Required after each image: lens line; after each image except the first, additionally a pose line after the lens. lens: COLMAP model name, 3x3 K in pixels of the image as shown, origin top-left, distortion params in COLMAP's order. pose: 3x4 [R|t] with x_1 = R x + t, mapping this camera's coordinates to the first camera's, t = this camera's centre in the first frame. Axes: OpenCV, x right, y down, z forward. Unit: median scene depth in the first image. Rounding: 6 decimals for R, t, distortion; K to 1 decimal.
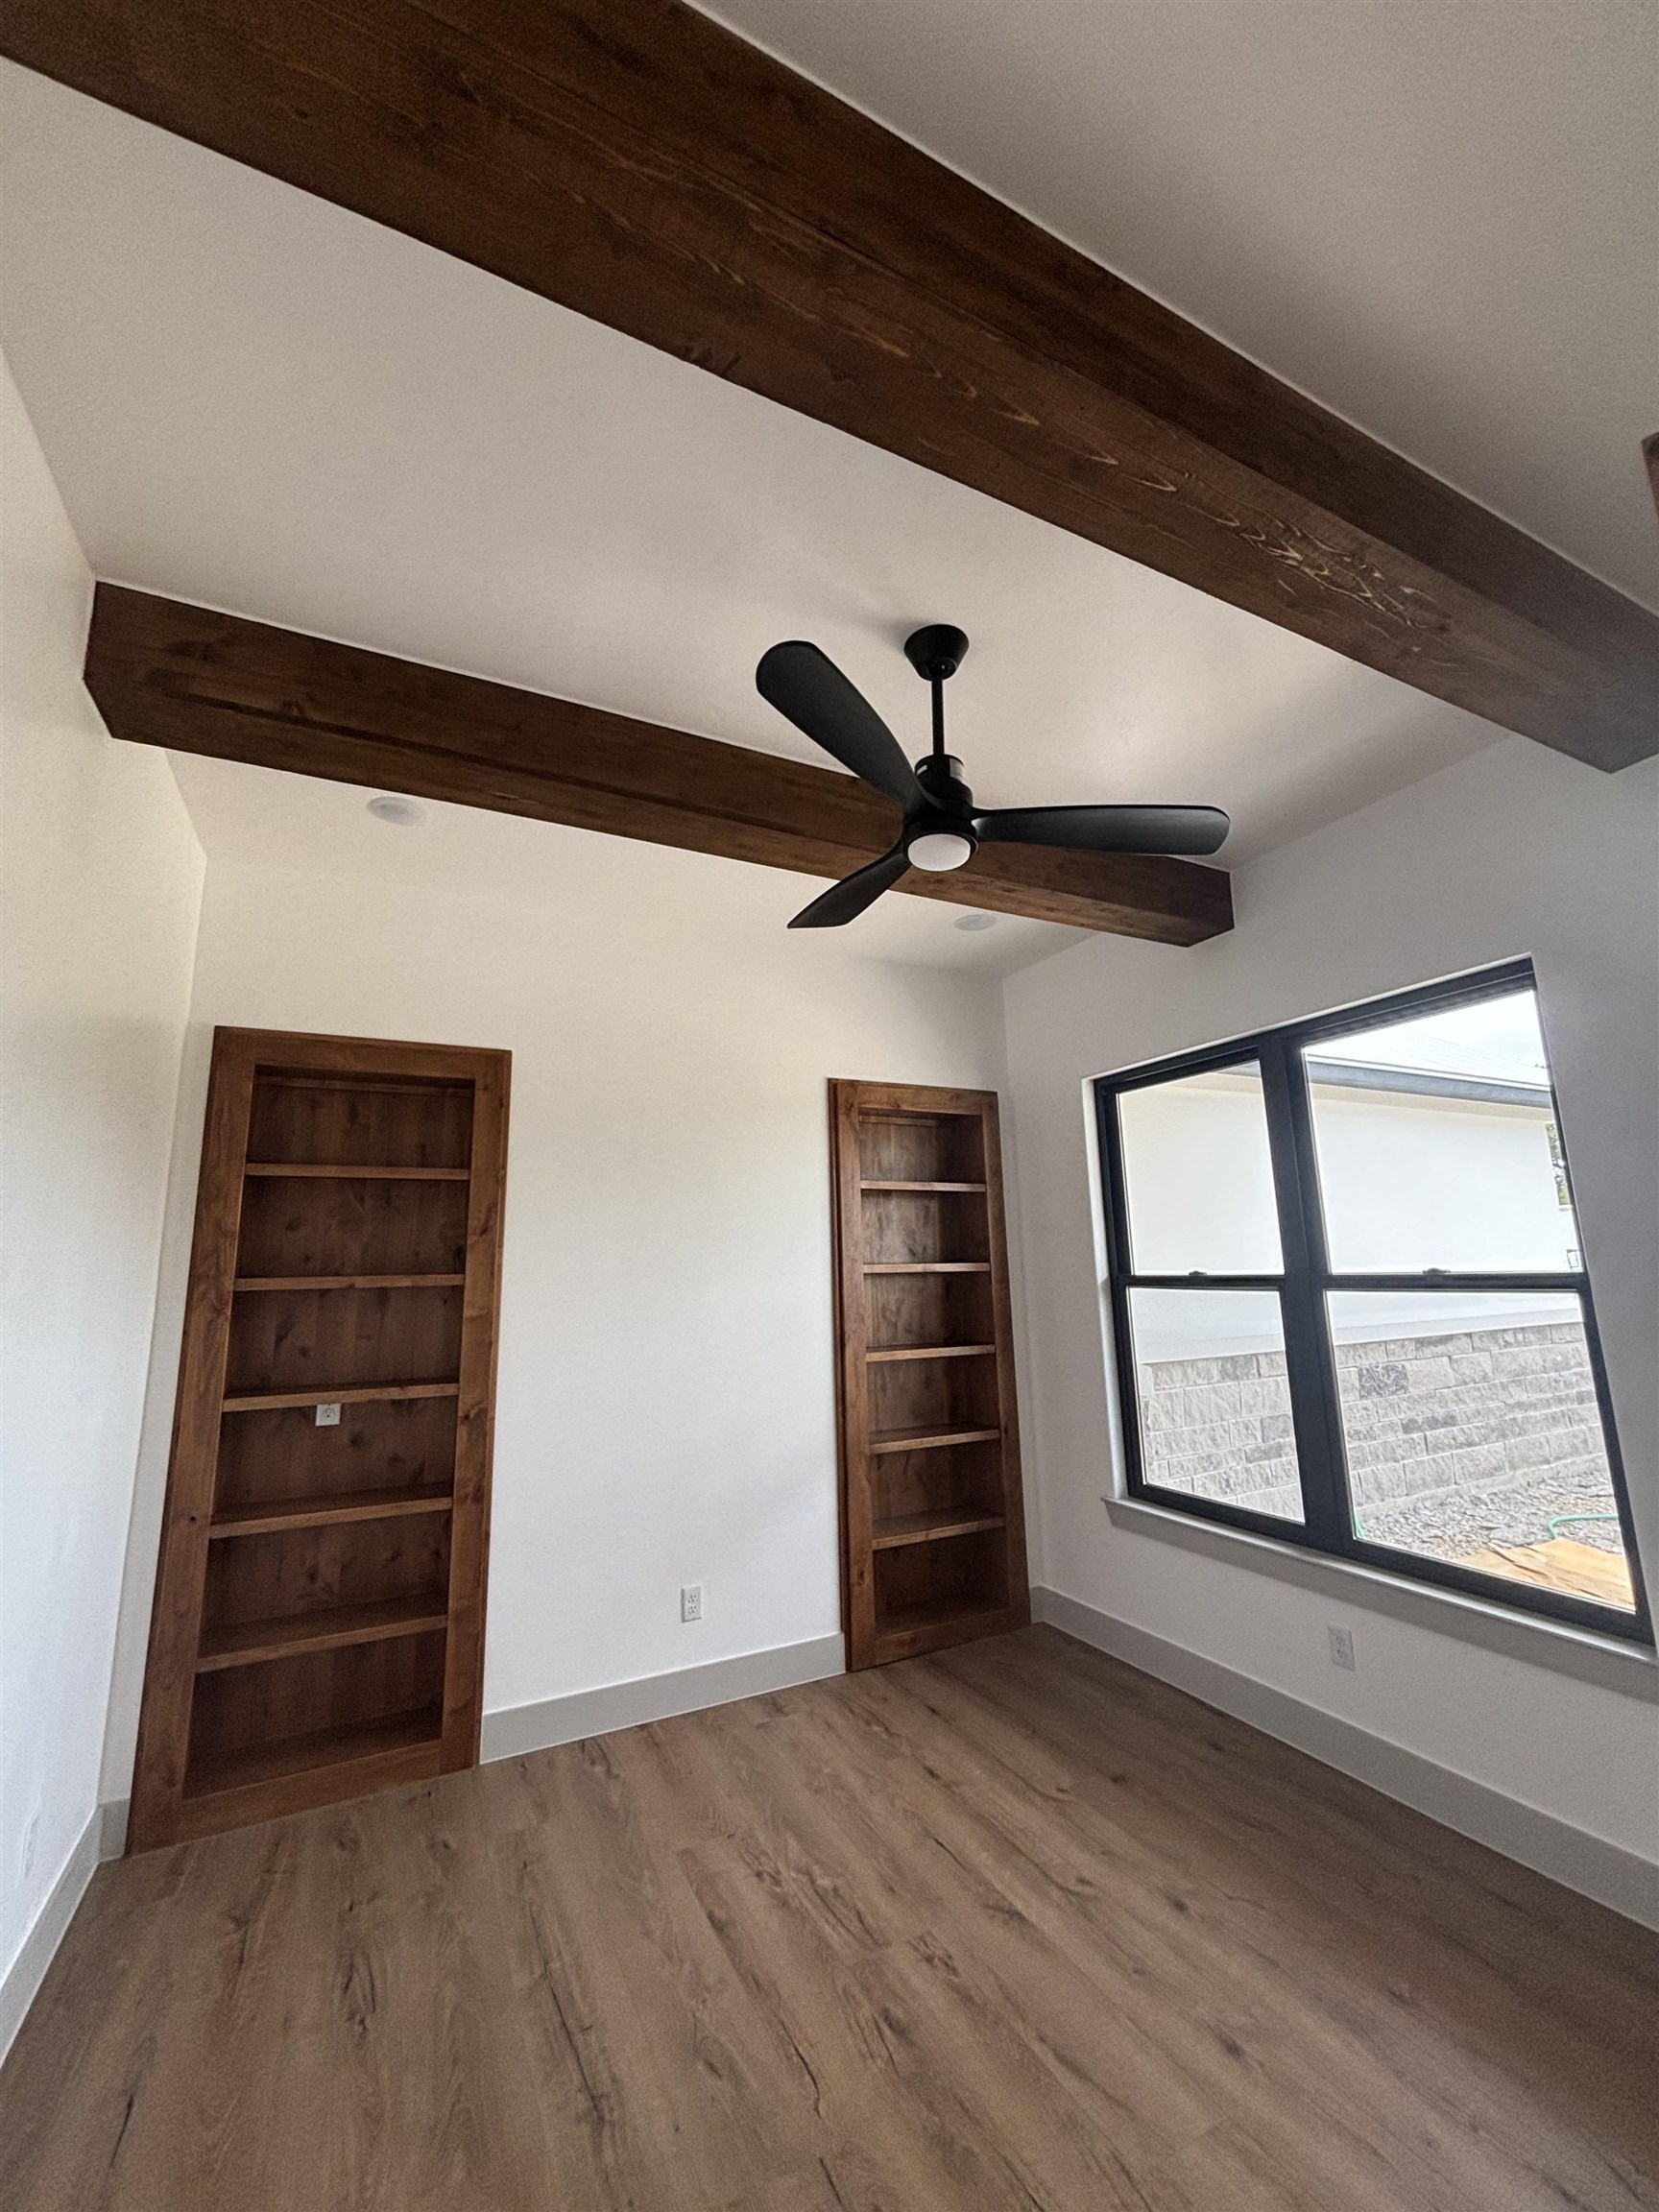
lens RADIAL K [[883.7, 0, 839.5], [0, 883.7, 1093.8], [0, 0, 1]] dist [-0.013087, -0.000184]
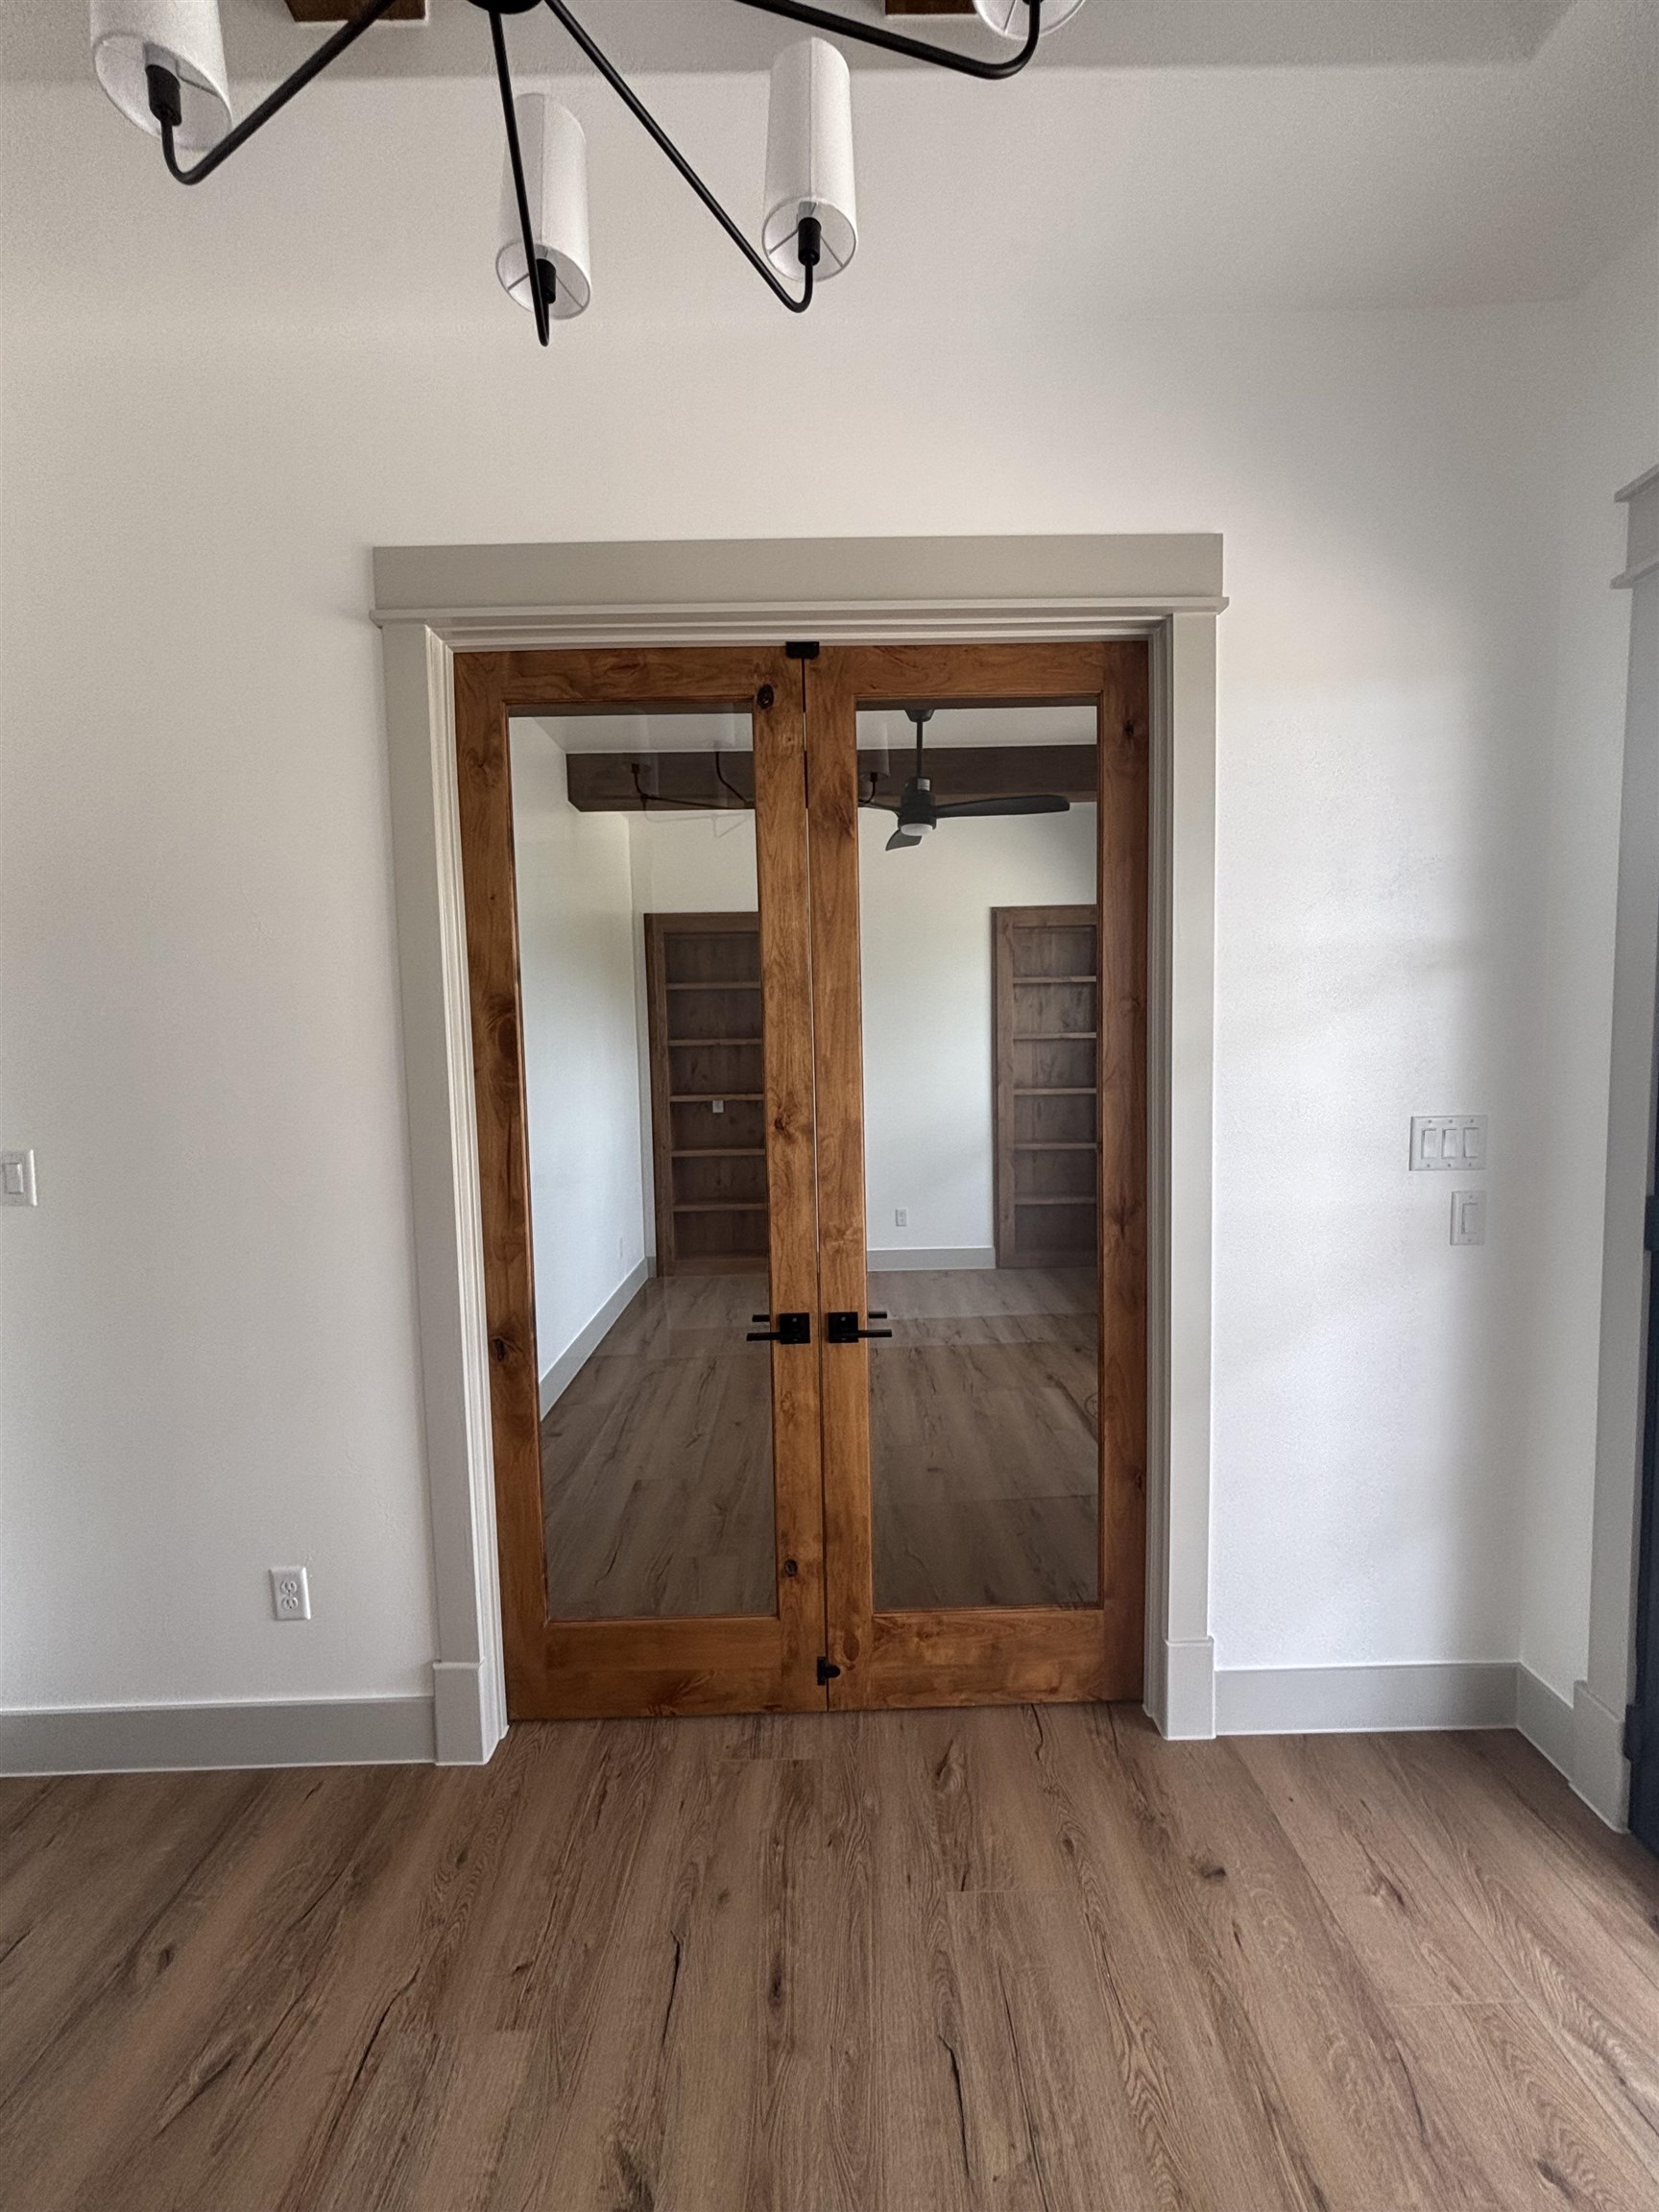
lens RADIAL K [[899.4, 0, 836.3], [0, 899.4, 1105.5], [0, 0, 1]] dist [0.006888, -0.000204]
pose [[0.890105, 0.038938, -0.454090, 0.549224], [0.086157, 0.964003, 0.251546, -0.121277], [0.447539, -0.263026, 0.854709, -0.588119]]
